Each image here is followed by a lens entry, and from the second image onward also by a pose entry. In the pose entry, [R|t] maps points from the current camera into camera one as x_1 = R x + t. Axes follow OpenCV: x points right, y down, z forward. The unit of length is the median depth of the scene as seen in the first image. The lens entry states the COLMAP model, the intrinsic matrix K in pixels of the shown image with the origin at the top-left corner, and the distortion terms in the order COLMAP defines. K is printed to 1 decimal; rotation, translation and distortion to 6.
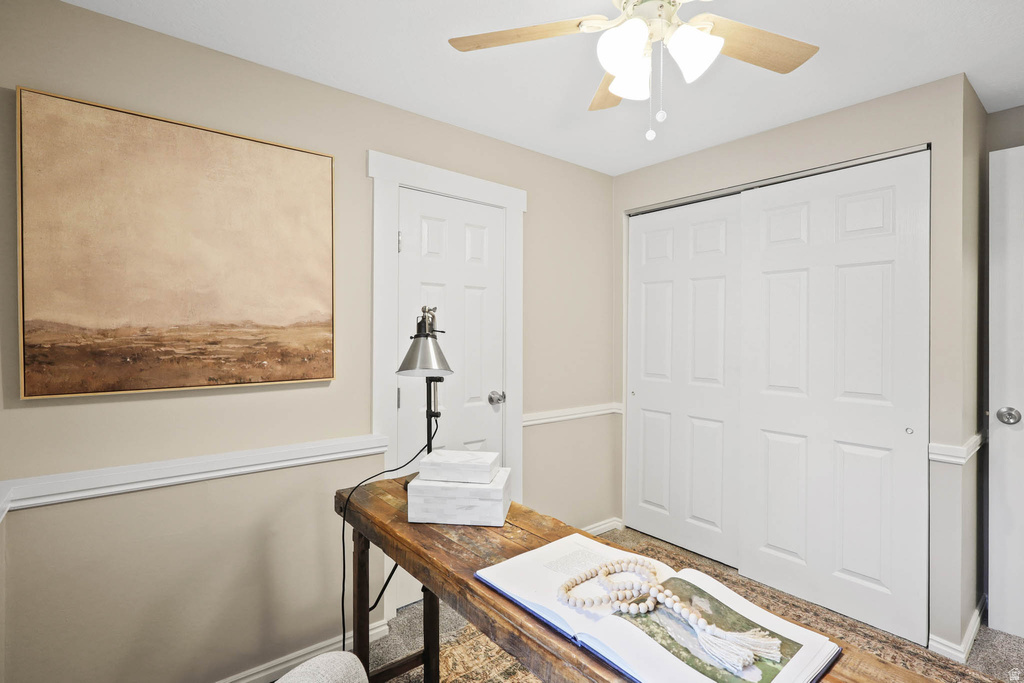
lens RADIAL K [[490.3, 0, 512.5], [0, 490.3, 339.9], [0, 0, 1]] dist [-0.003595, 0.002080]
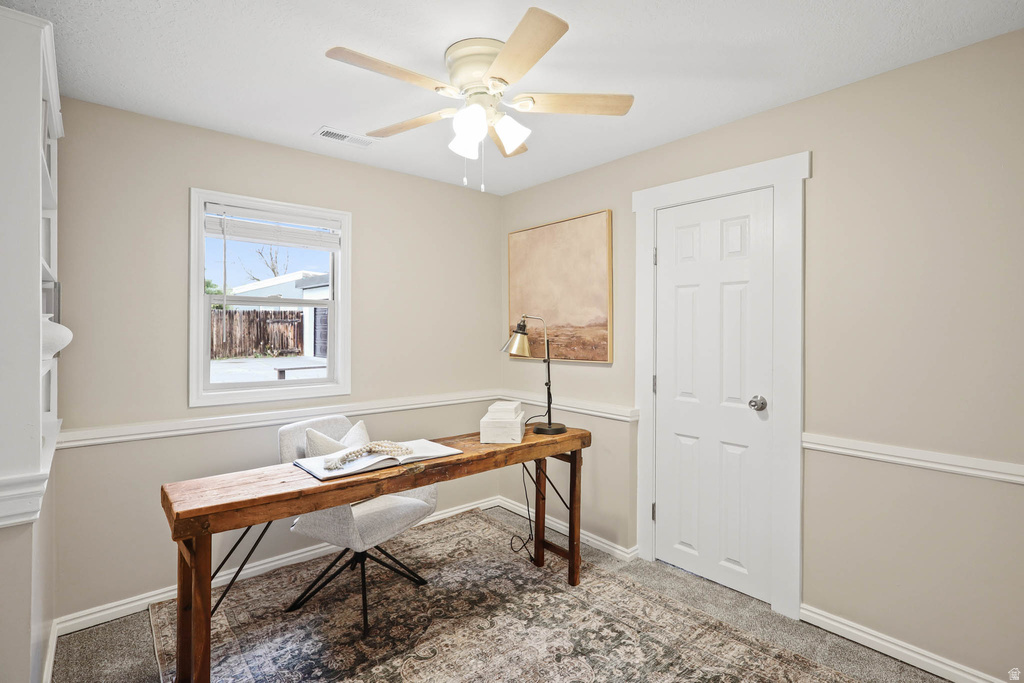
lens RADIAL K [[490.3, 0, 512.2], [0, 490.3, 333.2], [0, 0, 1]] dist [-0.003595, 0.002080]
pose [[0.028971, 0.007365, -0.999553, 1.127134], [-0.012561, 0.999897, 0.007004, -0.013535], [0.999501, 0.012353, 0.029061, 0.703680]]
